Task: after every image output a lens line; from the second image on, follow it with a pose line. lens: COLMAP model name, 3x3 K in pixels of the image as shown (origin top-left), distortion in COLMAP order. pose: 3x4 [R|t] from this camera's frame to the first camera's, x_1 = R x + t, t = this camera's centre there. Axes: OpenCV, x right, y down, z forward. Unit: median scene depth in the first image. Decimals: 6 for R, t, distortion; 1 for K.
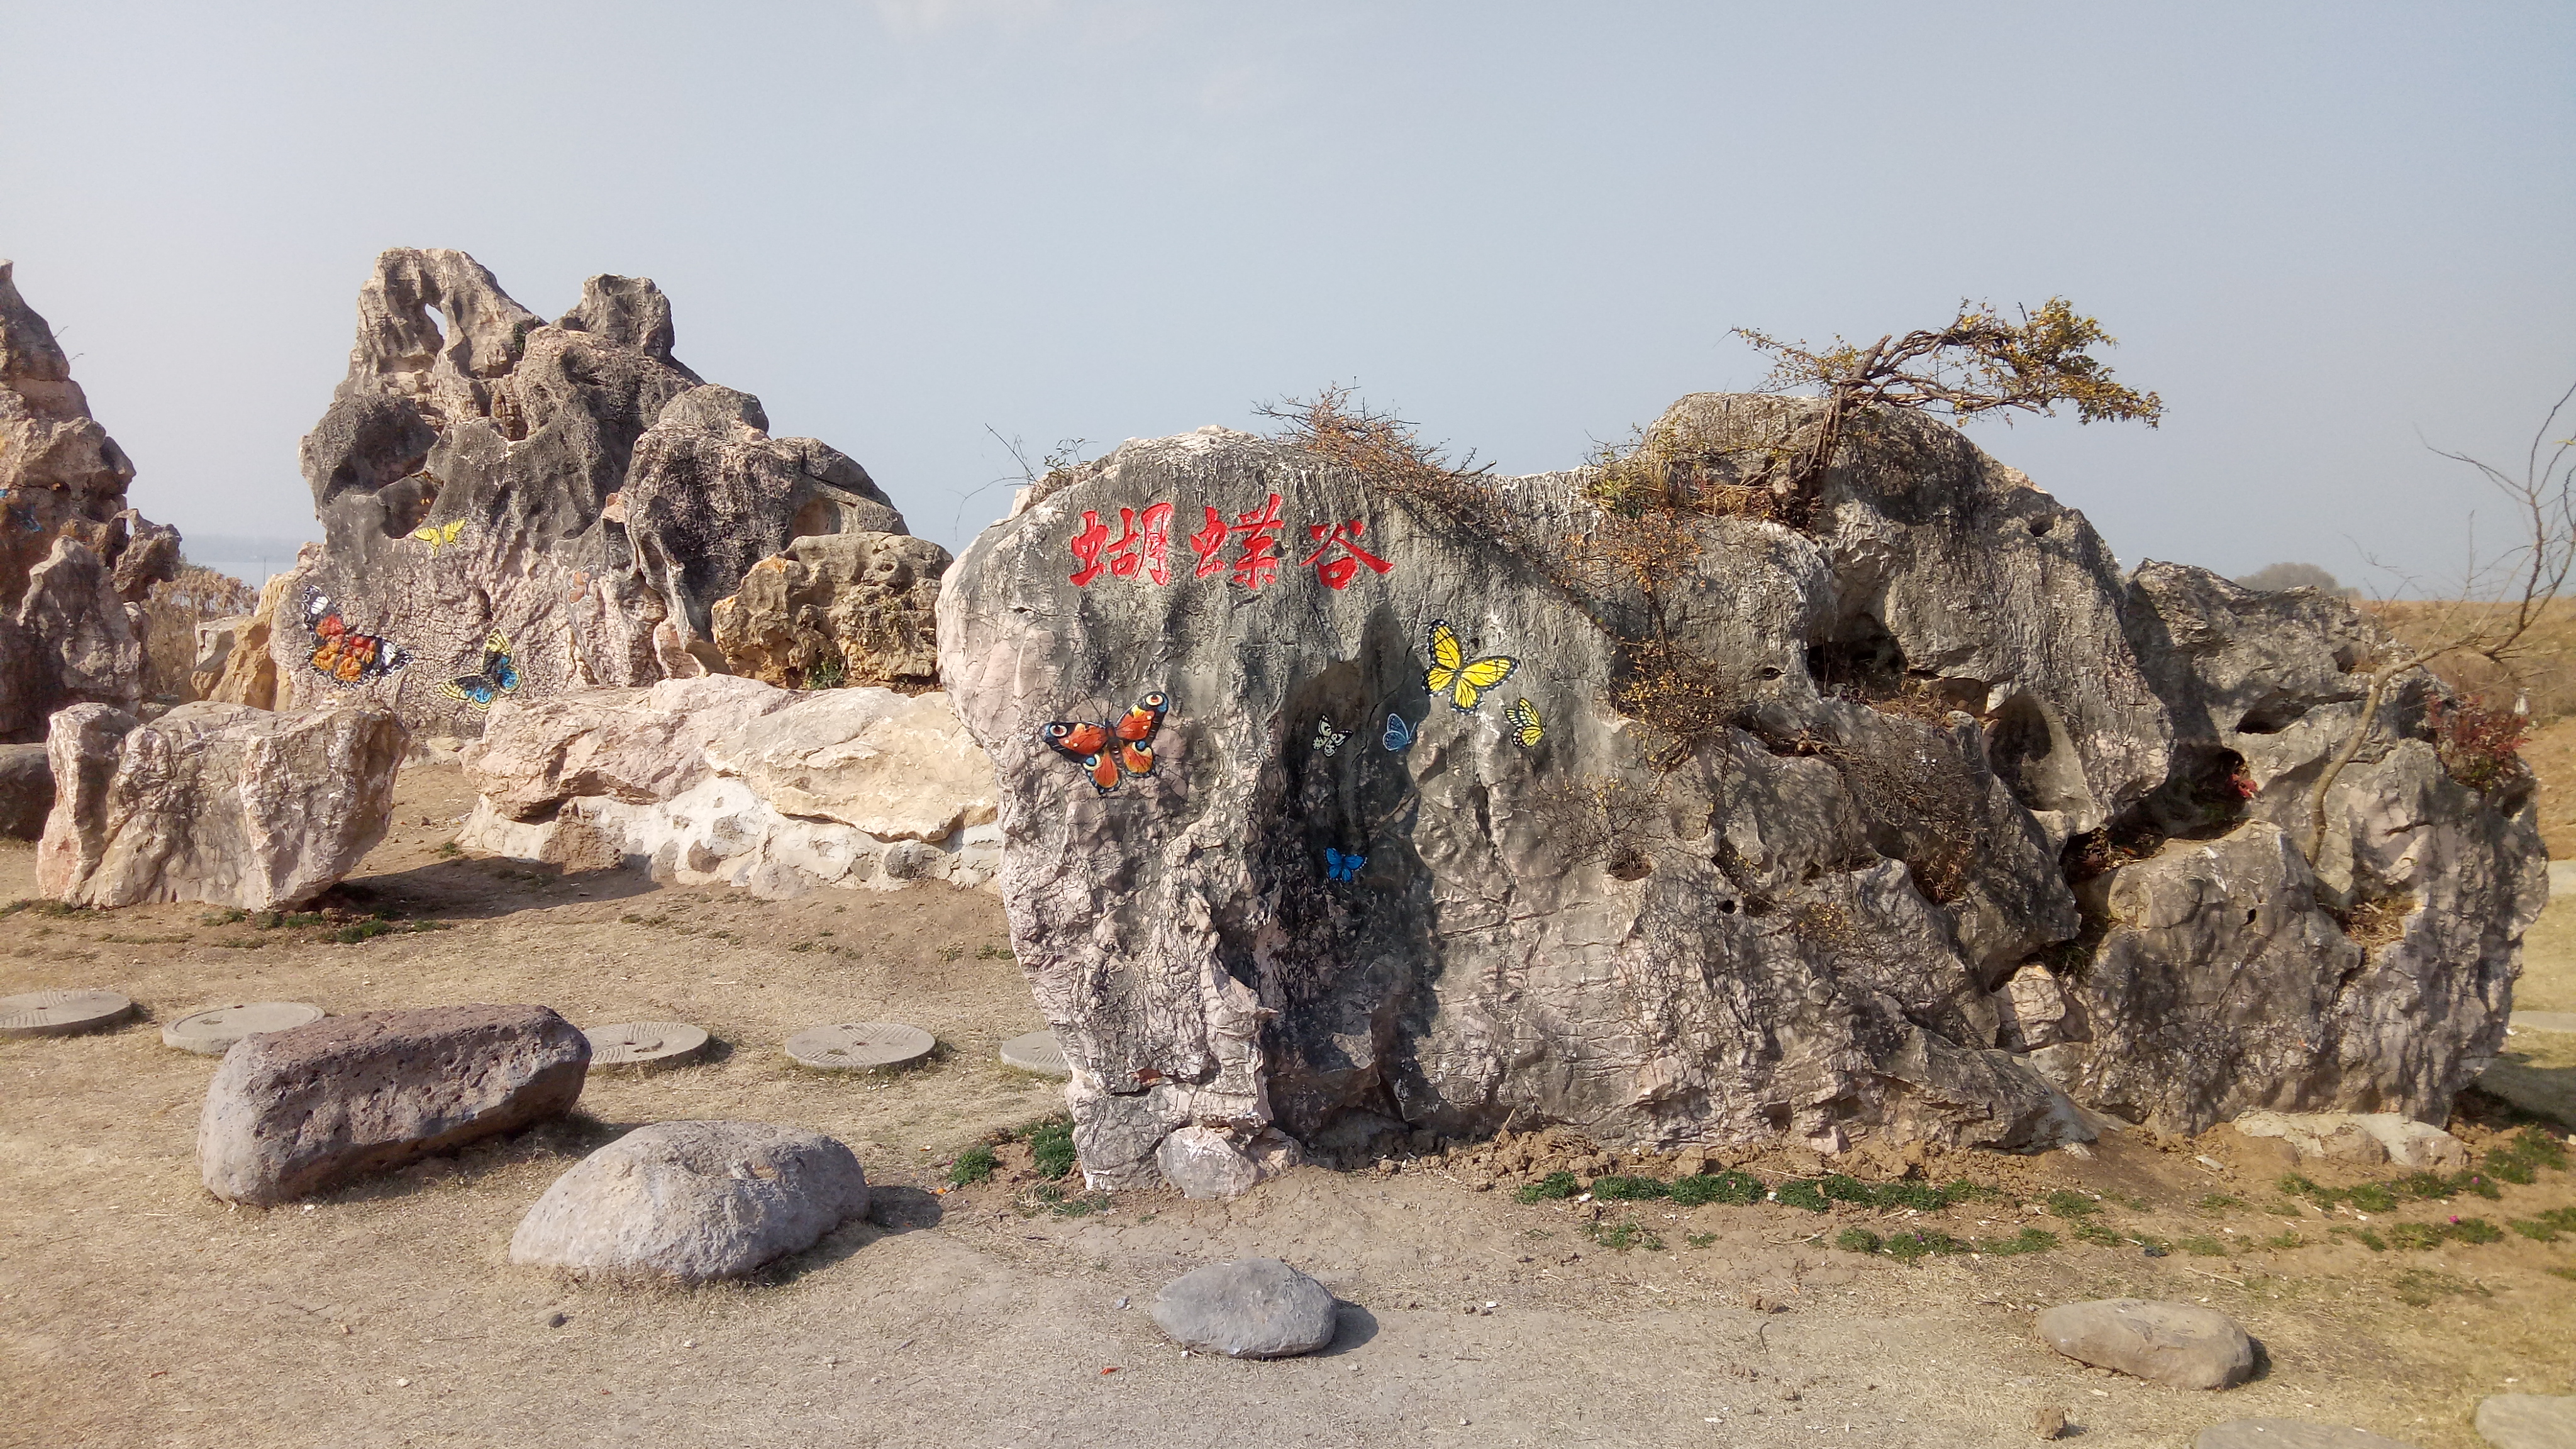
lens RADIAL K [[1930.2, 0, 1369.4], [0, 1930.2, 729.8], [0, 0, 1]] dist [0.047519, -0.009513]
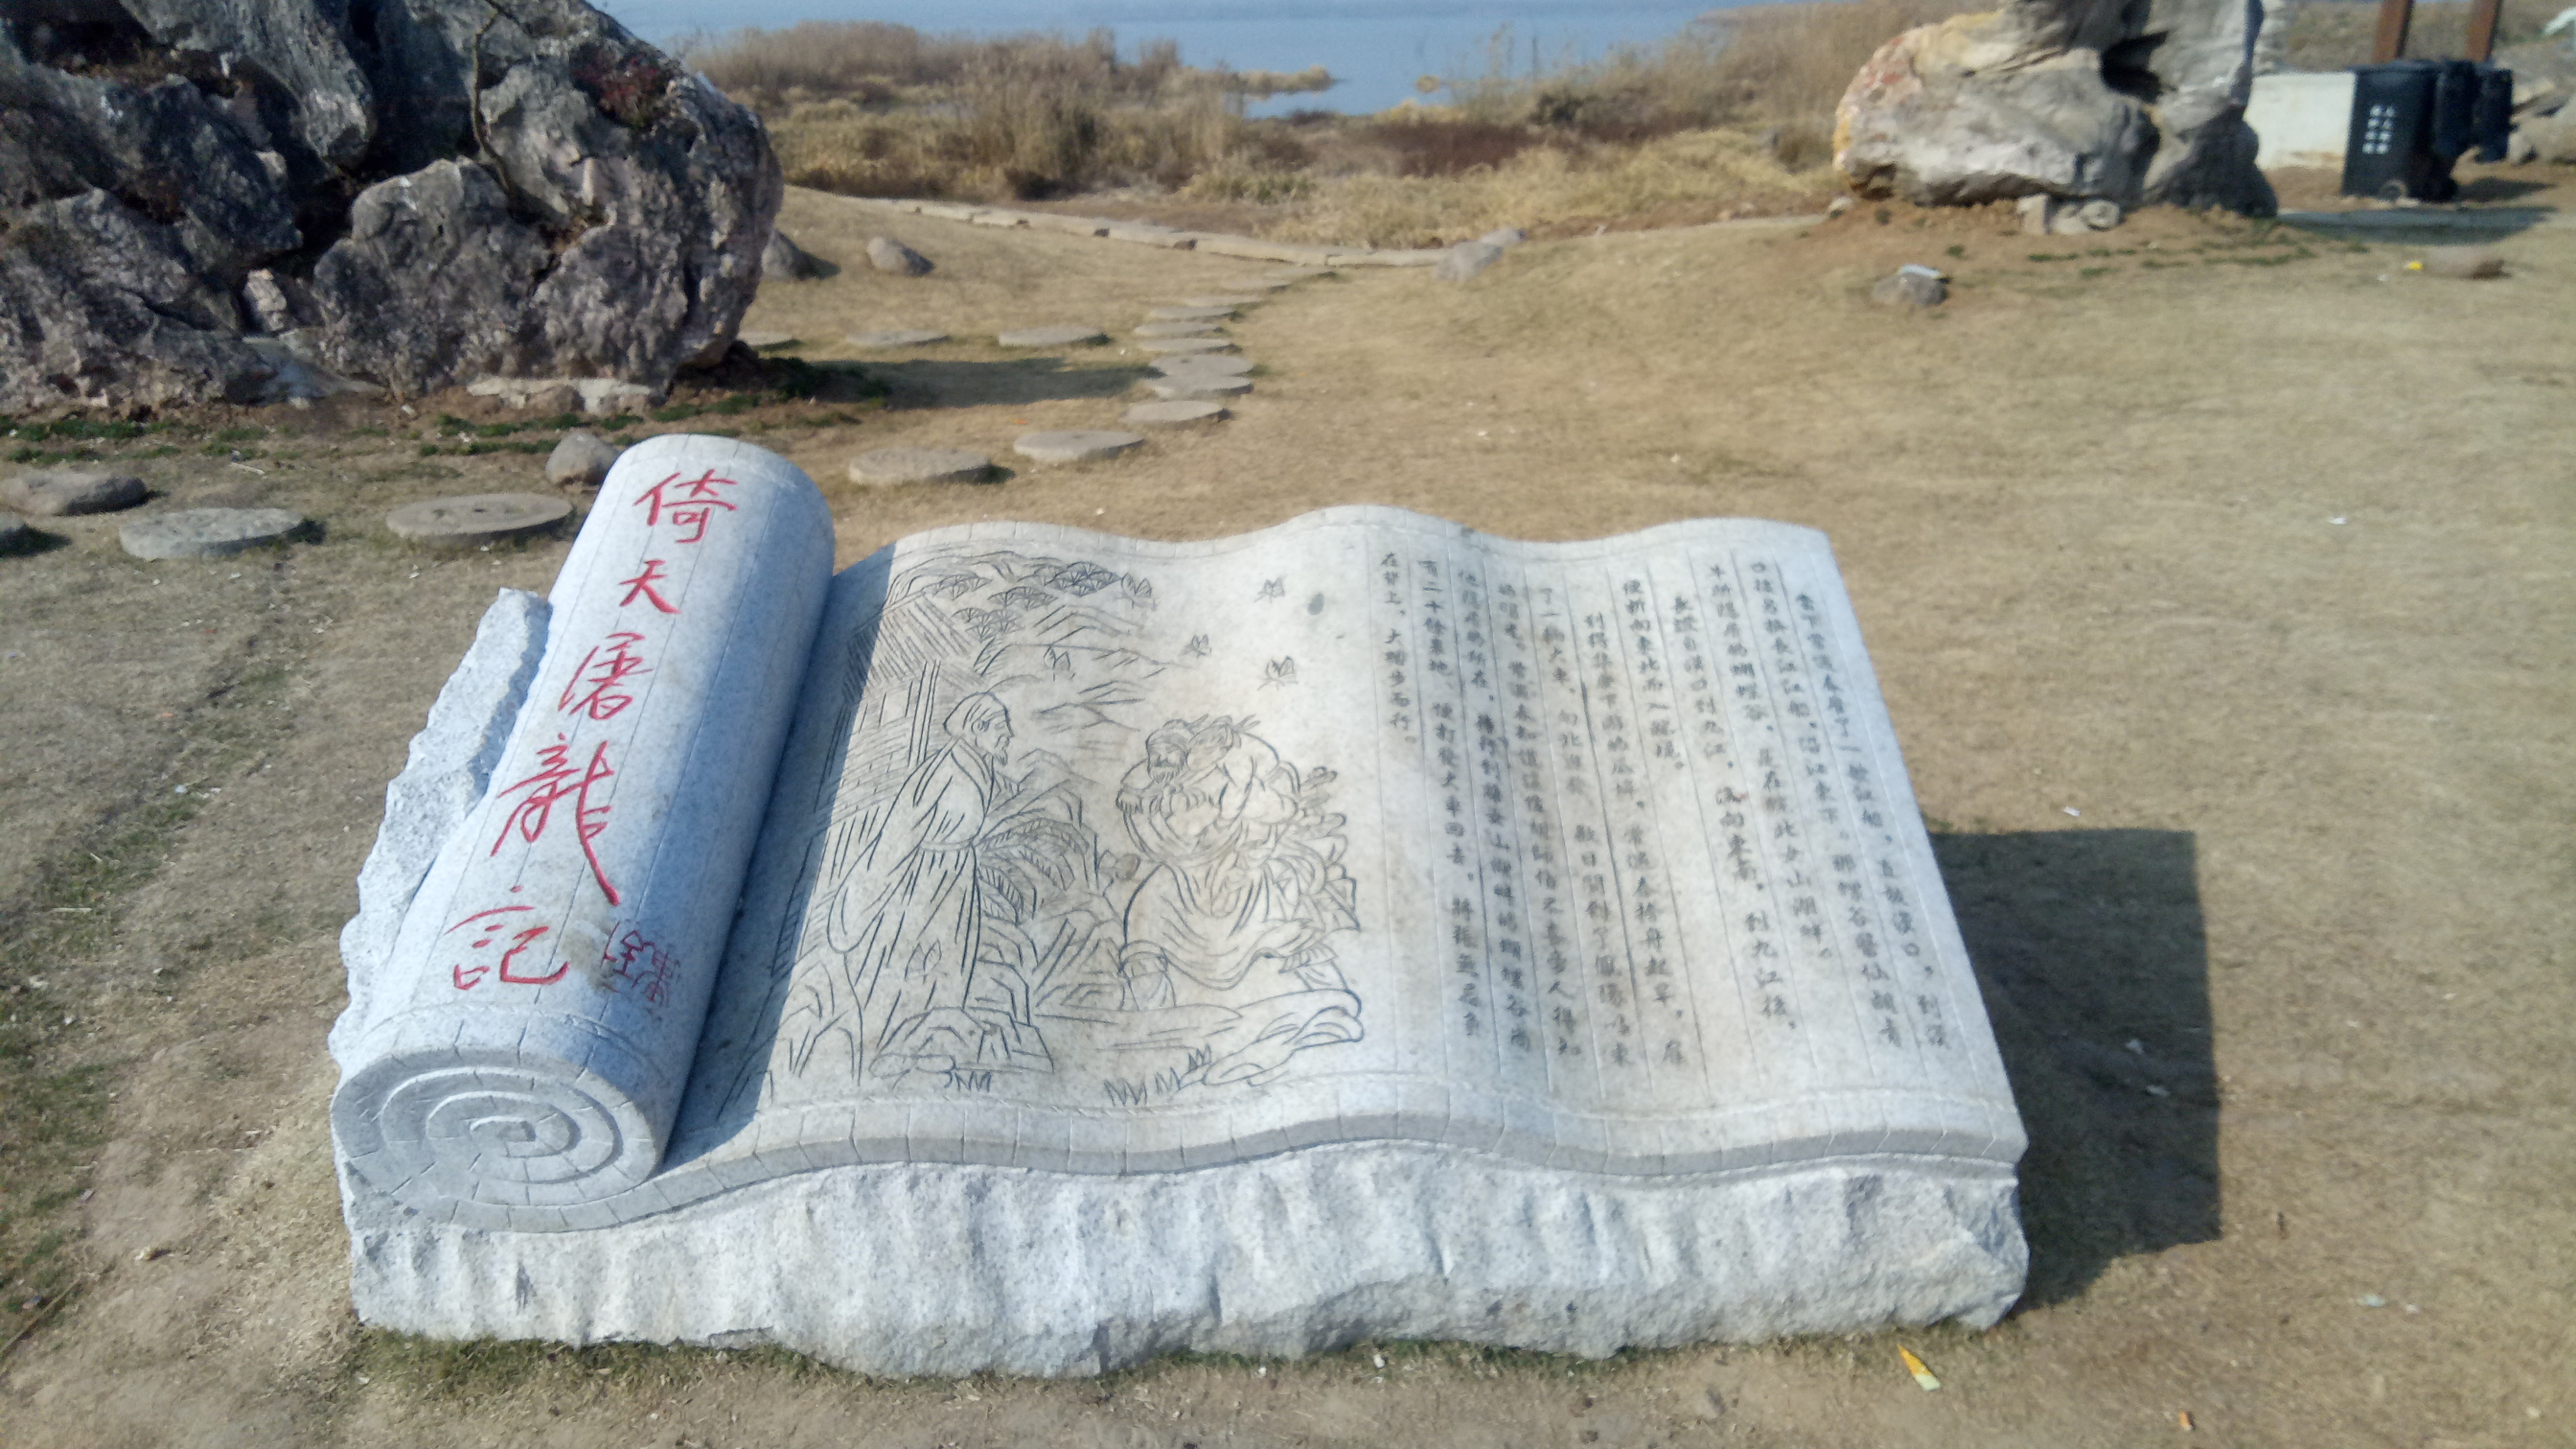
lens RADIAL K [[1930.2, 0, 1369.4], [0, 1930.2, 729.8], [0, 0, 1]] dist [0.047519, -0.009513]
pose [[0.998172, -0.026130, -0.054492, 1.235119], [0.039565, 0.964142, 0.262419, 0.105522], [0.045681, -0.264096, 0.963414, -0.400300]]
